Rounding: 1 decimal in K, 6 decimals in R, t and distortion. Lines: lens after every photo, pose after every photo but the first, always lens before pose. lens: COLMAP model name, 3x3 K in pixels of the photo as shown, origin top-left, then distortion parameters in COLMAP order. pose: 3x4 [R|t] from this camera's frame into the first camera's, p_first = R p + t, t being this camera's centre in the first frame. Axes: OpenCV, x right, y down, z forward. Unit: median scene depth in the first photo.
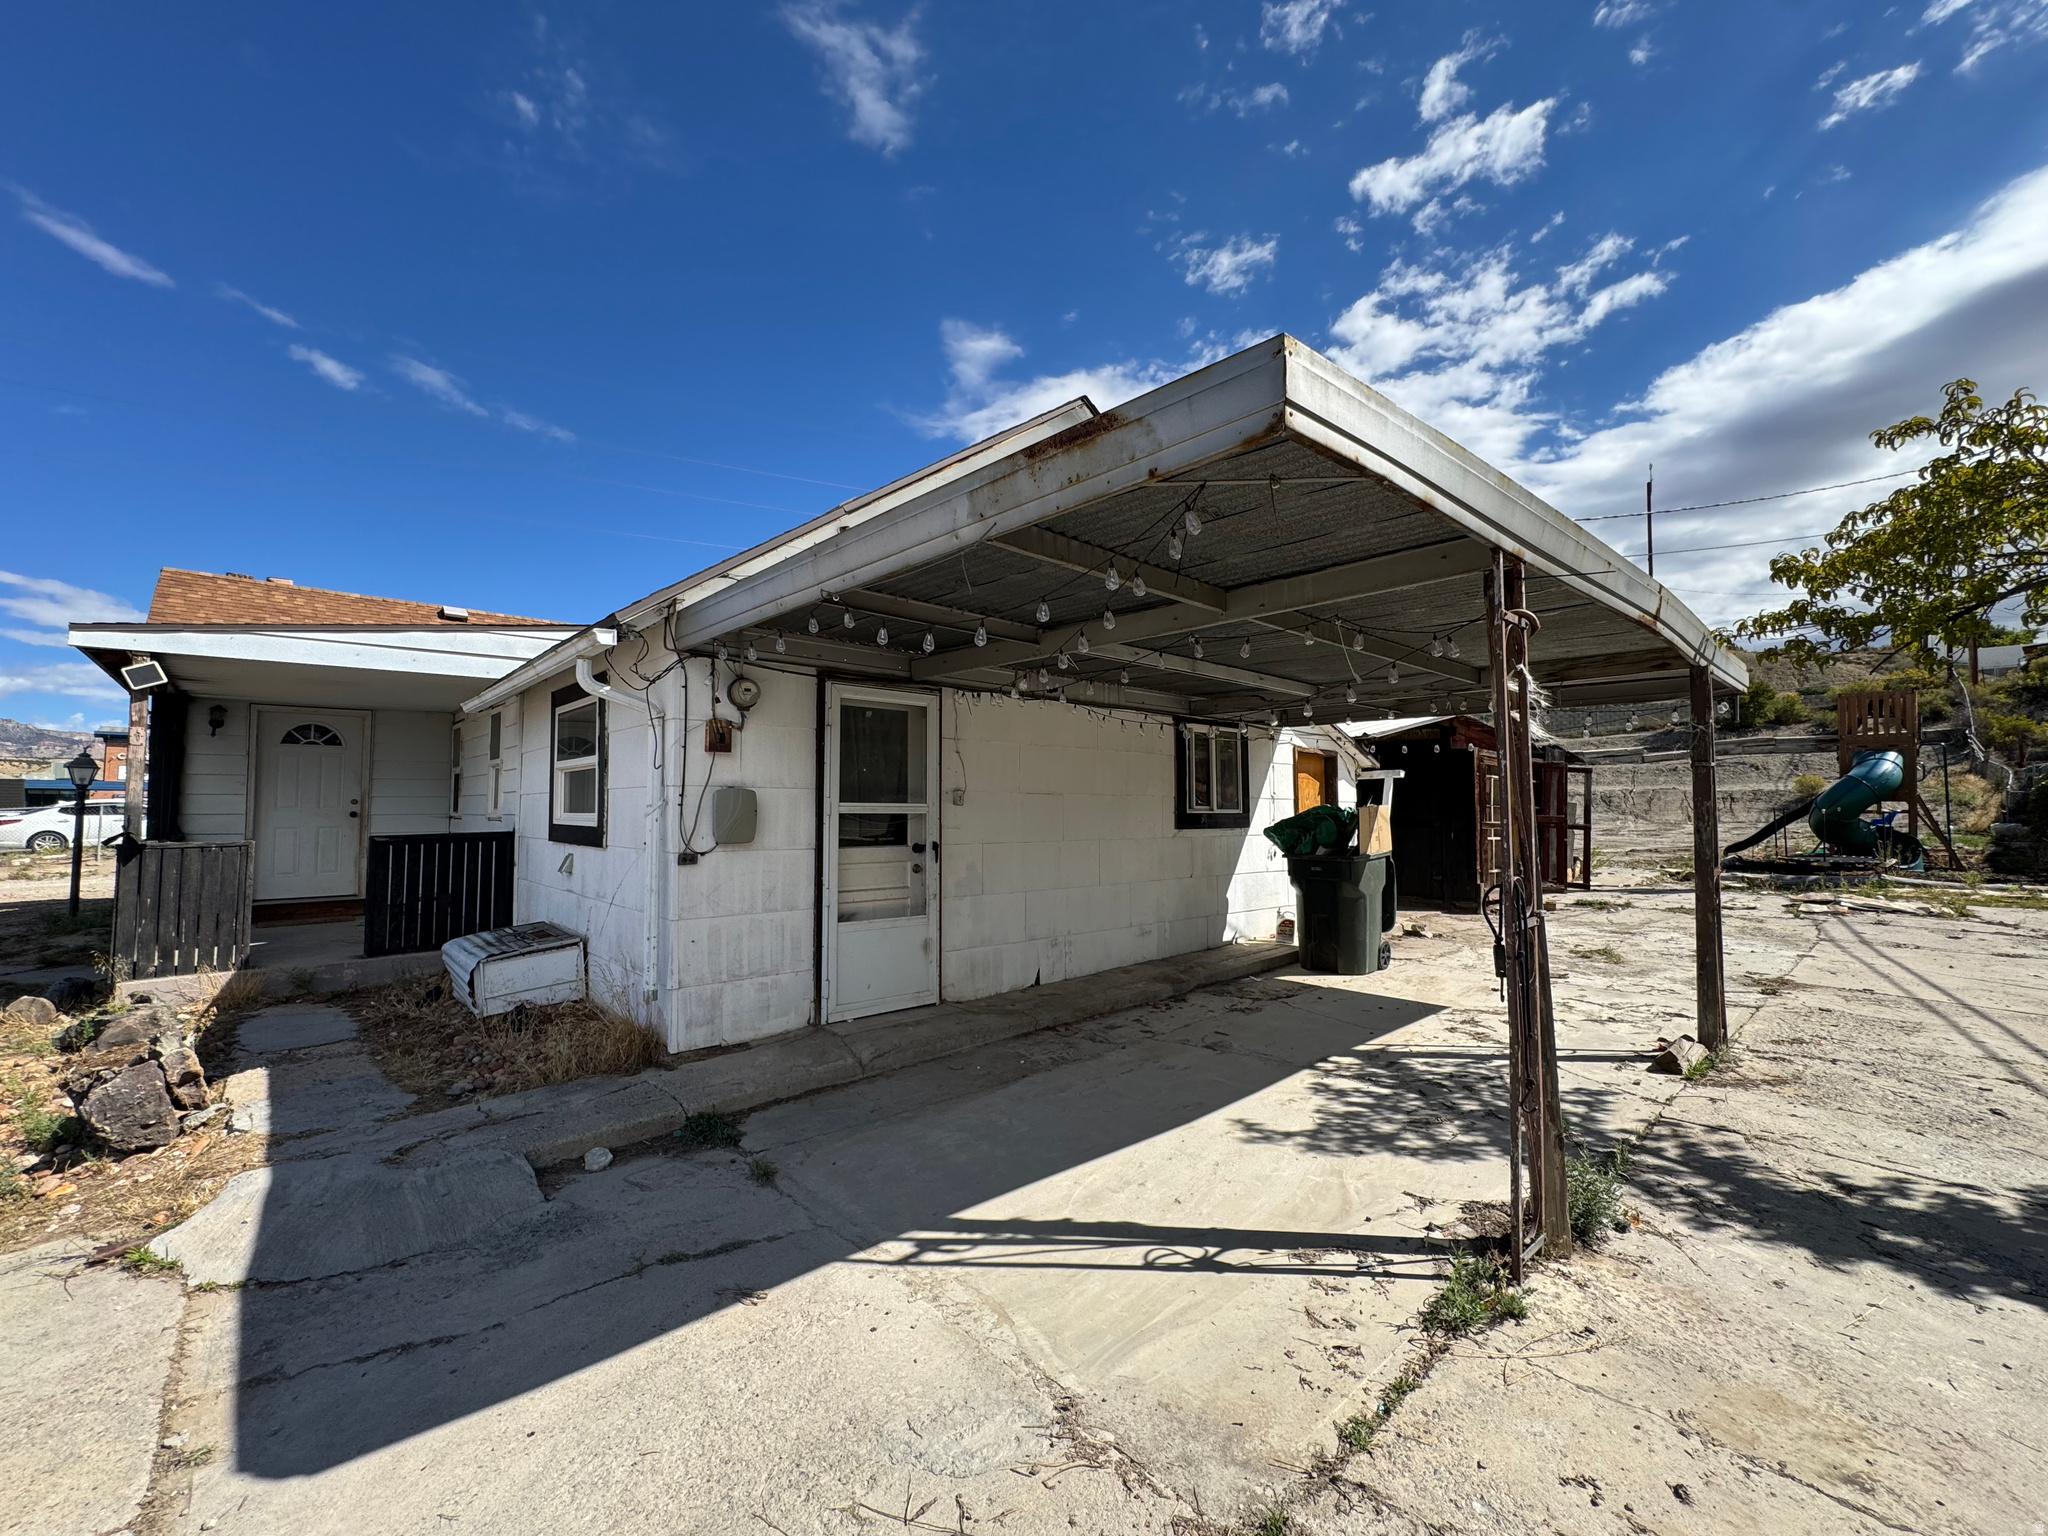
lens RADIAL K [[823.4, 0, 1028.7], [0, 823.4, 763.3], [0, 0, 1]] dist [-0.006202, 0.002581]
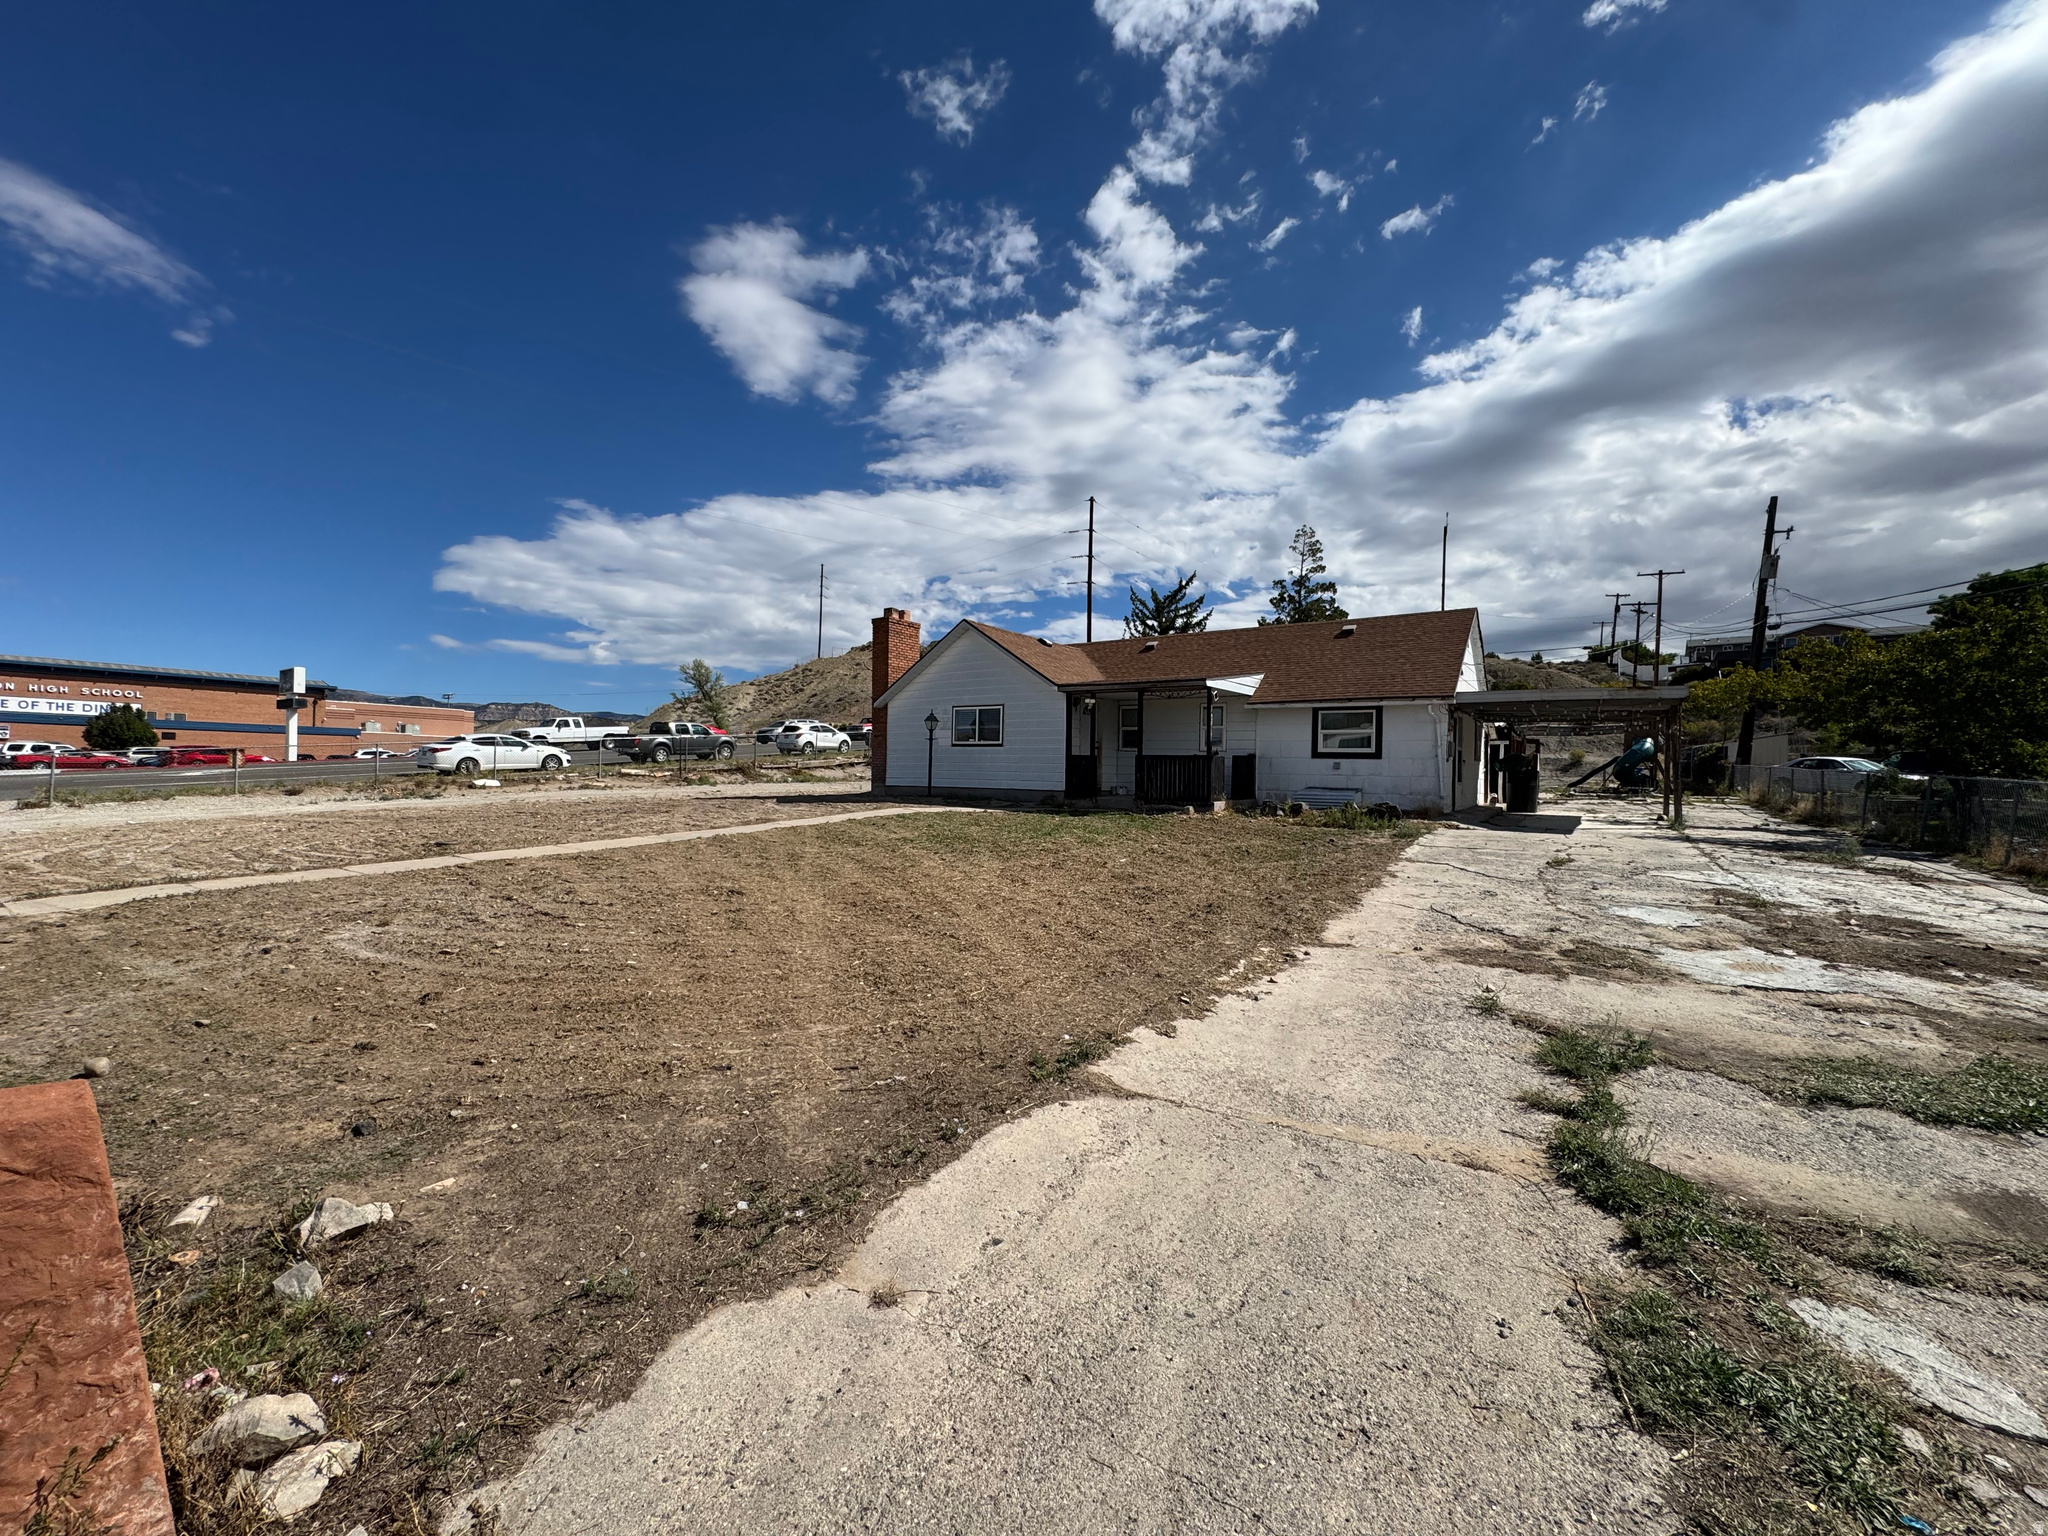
lens RADIAL K [[808.6, 0, 1016.6], [0, 808.6, 770.1], [0, 0, 1]] dist [-0.001427, -0.000273]
pose [[0.975674, 0.019817, 0.218328, -2.582088], [-0.032441, 0.997993, 0.054387, 0.020814], [-0.216812, -0.060147, 0.974359, -1.749842]]
